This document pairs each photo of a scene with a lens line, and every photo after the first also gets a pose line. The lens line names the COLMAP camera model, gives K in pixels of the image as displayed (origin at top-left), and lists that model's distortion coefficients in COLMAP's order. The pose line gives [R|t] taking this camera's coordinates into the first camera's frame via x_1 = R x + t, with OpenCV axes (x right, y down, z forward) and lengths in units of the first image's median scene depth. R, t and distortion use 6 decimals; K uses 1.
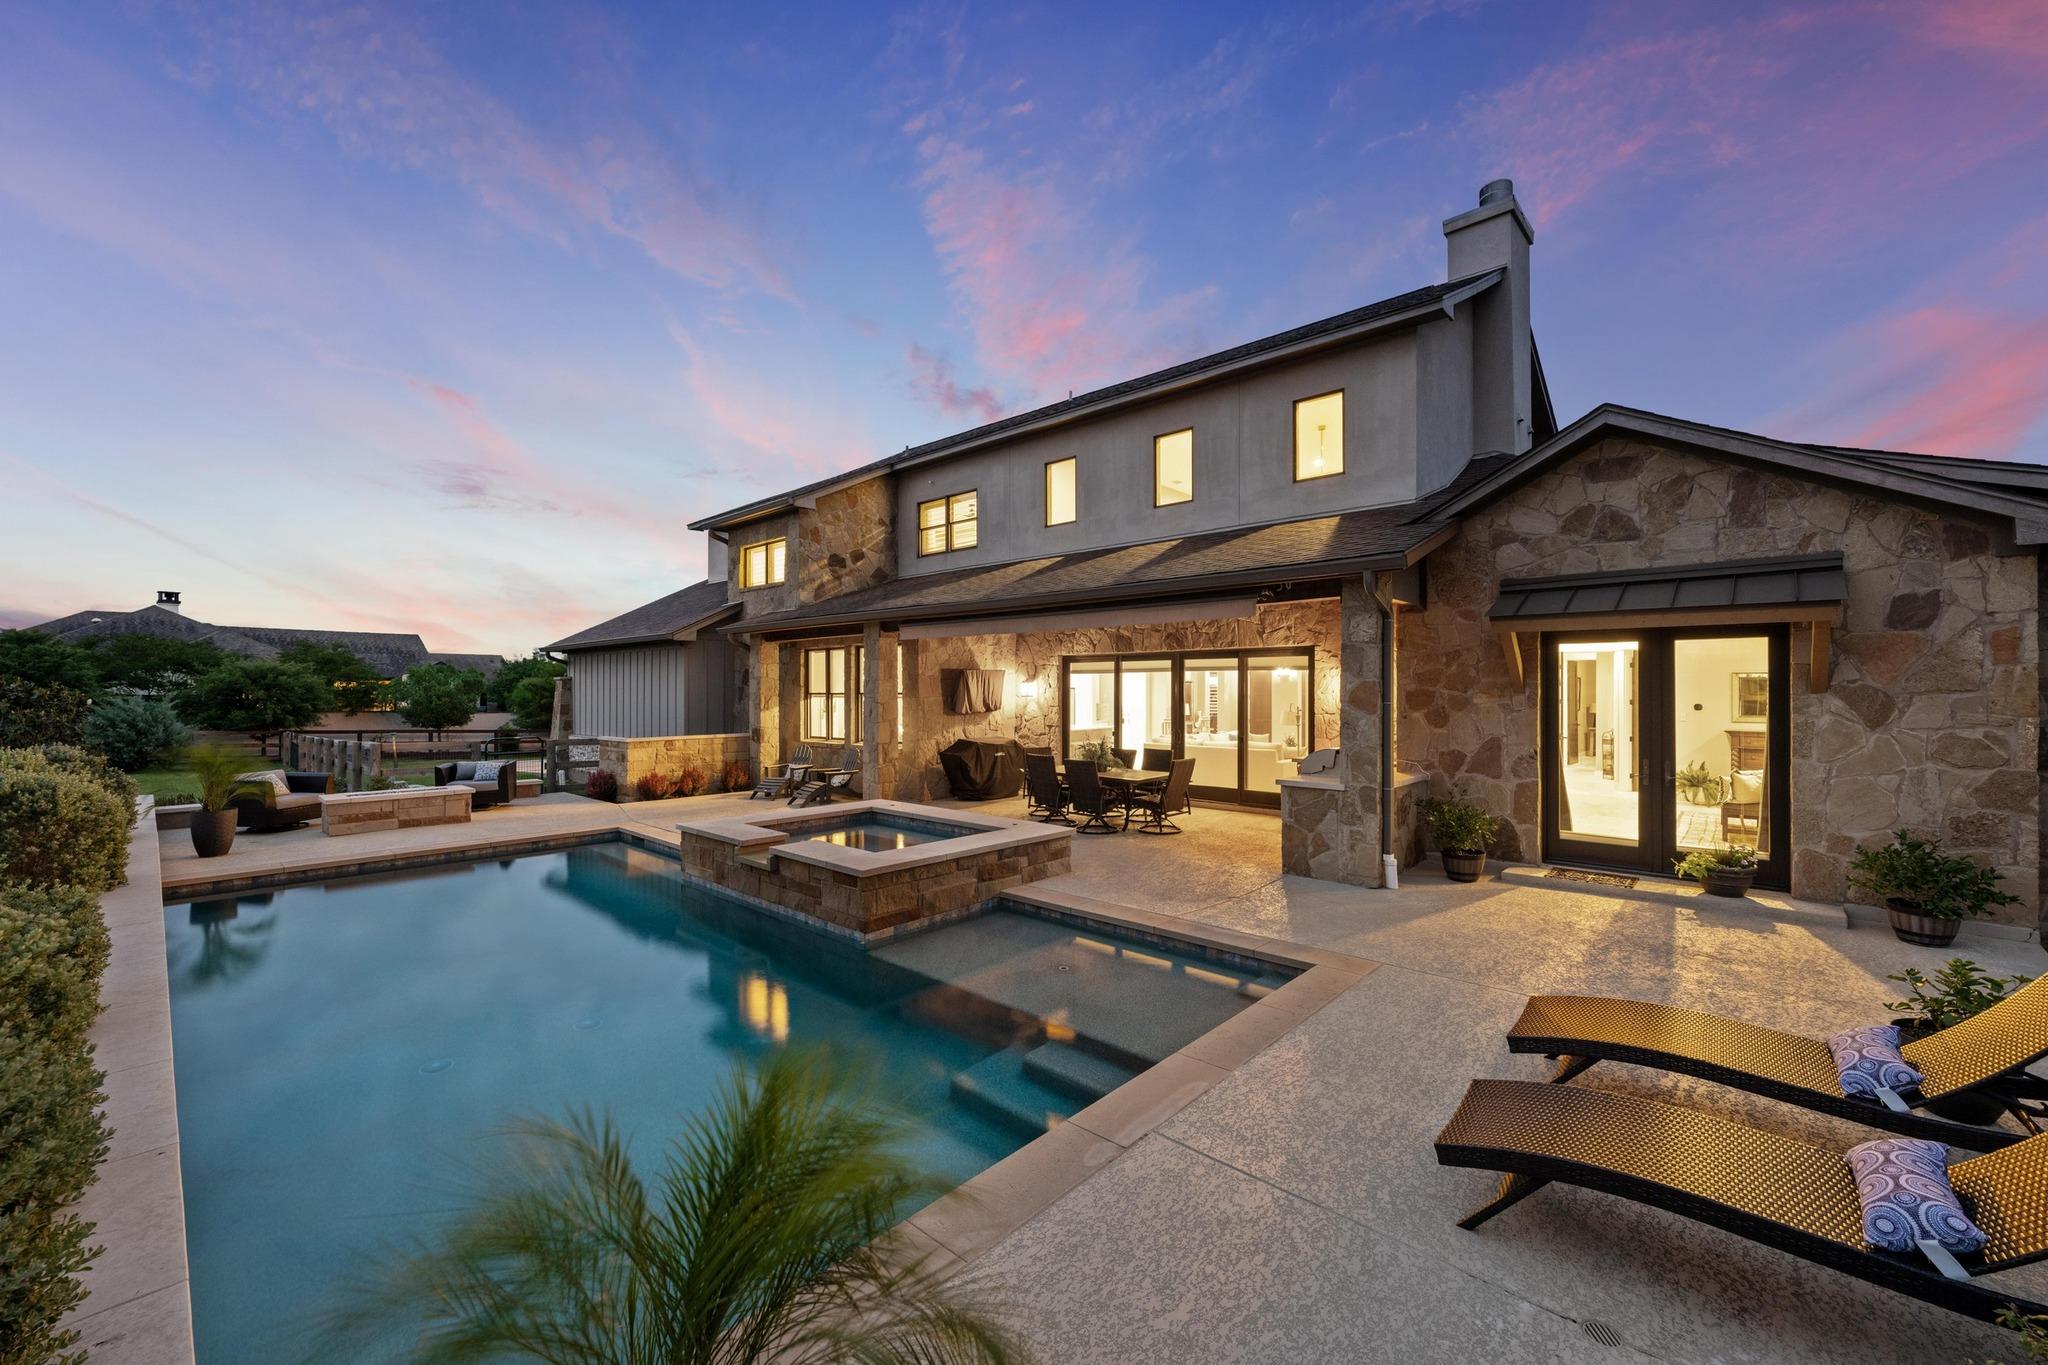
lens RADIAL K [[806.4, 0, 1024.0], [0, 806.4, 682.5], [0, 0, 1]] dist [-0.000369, 0.000107]
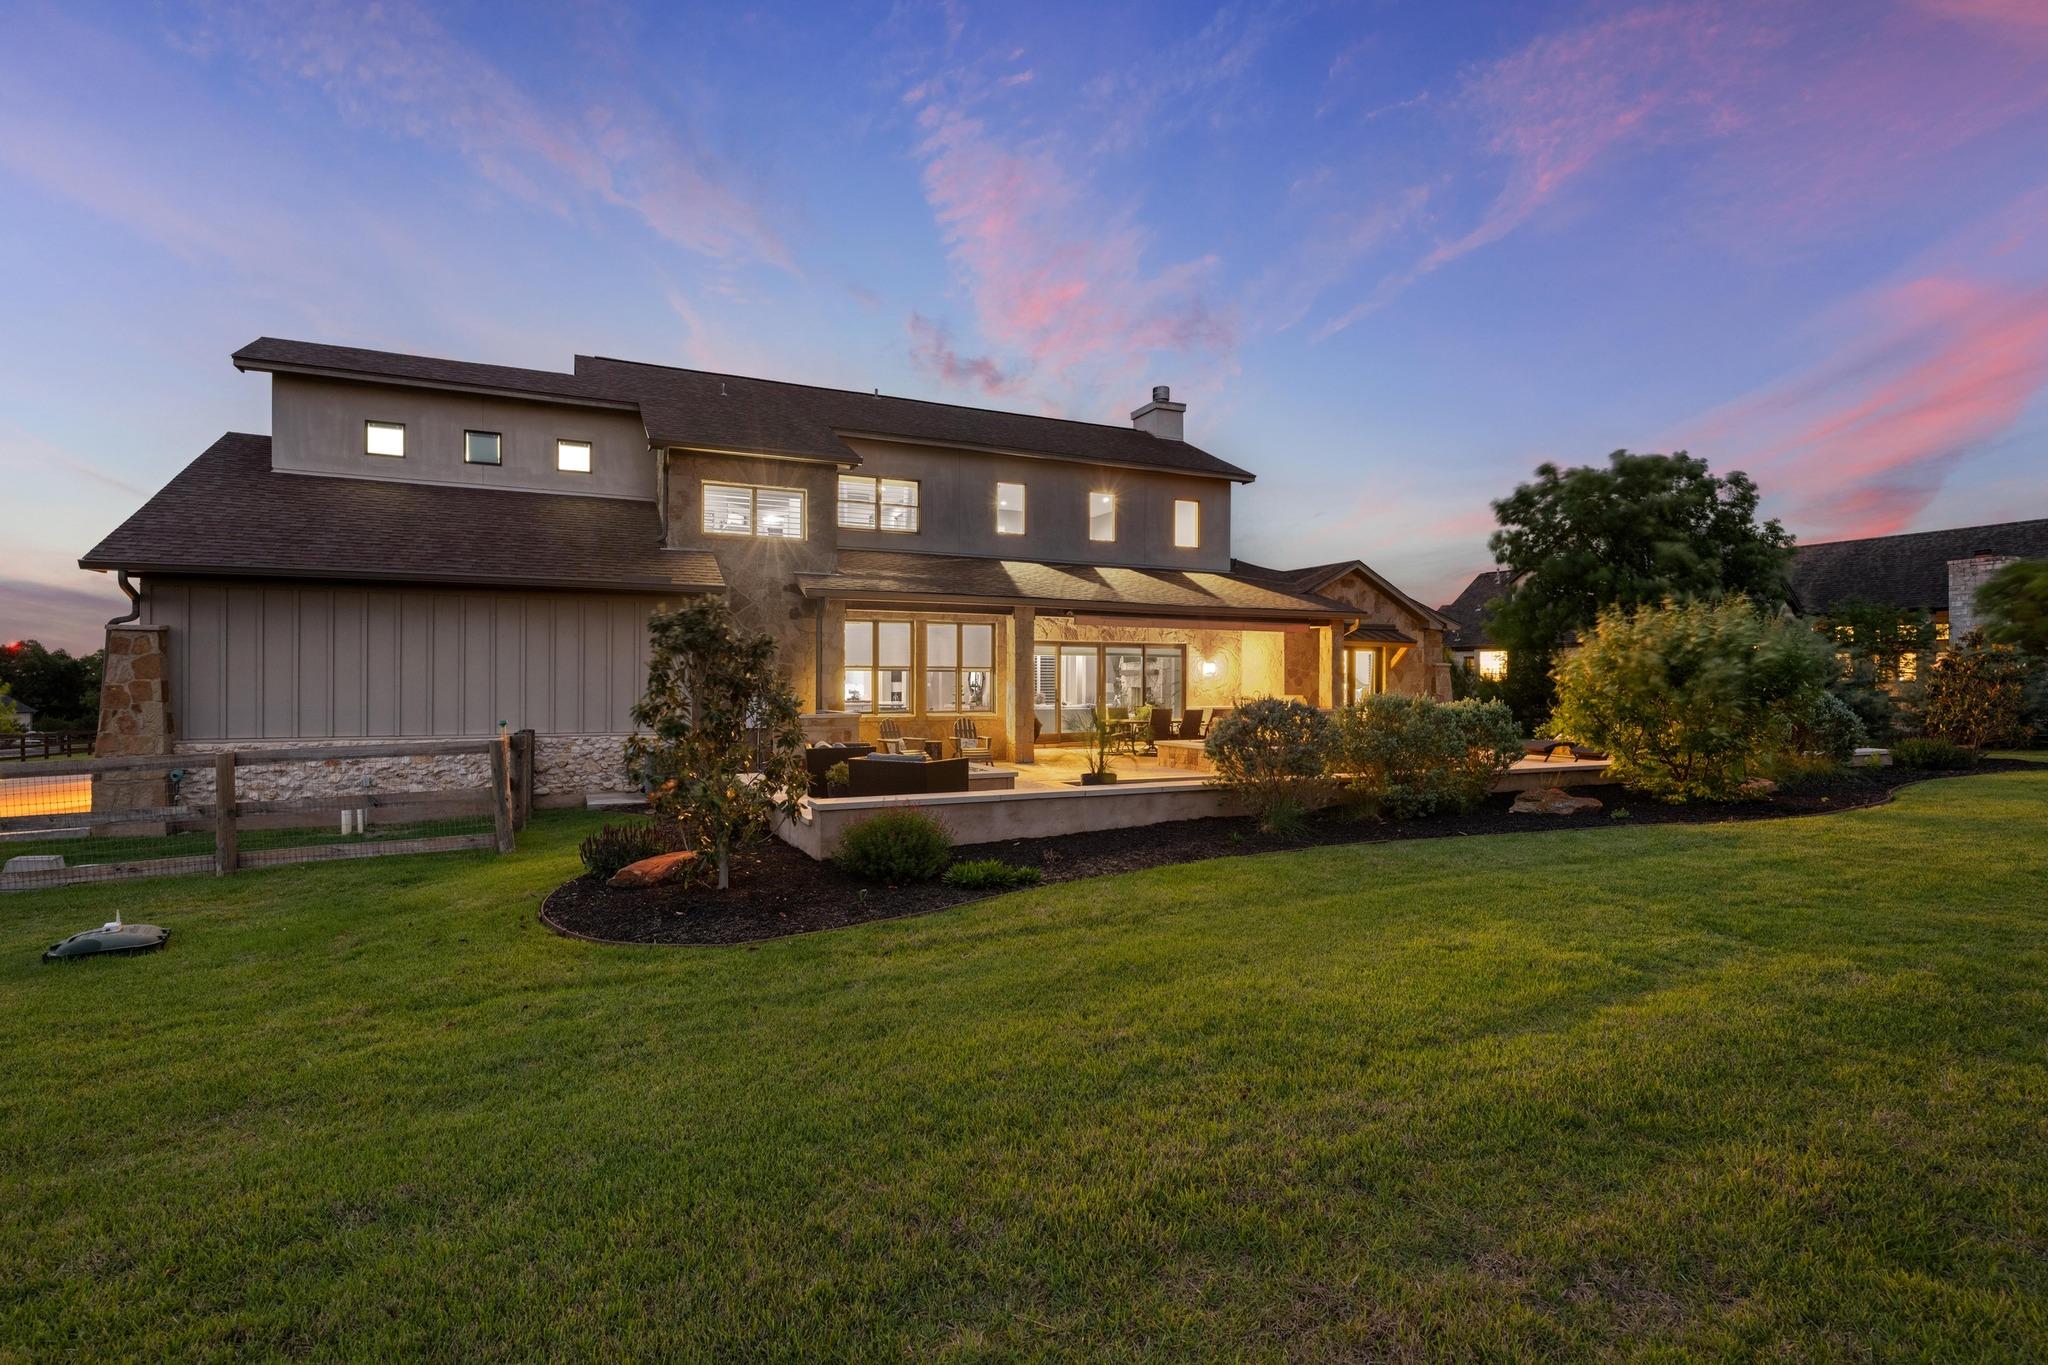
lens RADIAL K [[964.7, 0, 1024.0], [0, 964.7, 682.5], [0, 0, 1]] dist [0.034837, 0.000157]
pose [[0.377866, 0.004779, 0.925848, -1.384100], [-0.009371, 0.999955, -0.001337, 0.035586], [-0.925813, -0.008171, 0.377894, 0.431492]]
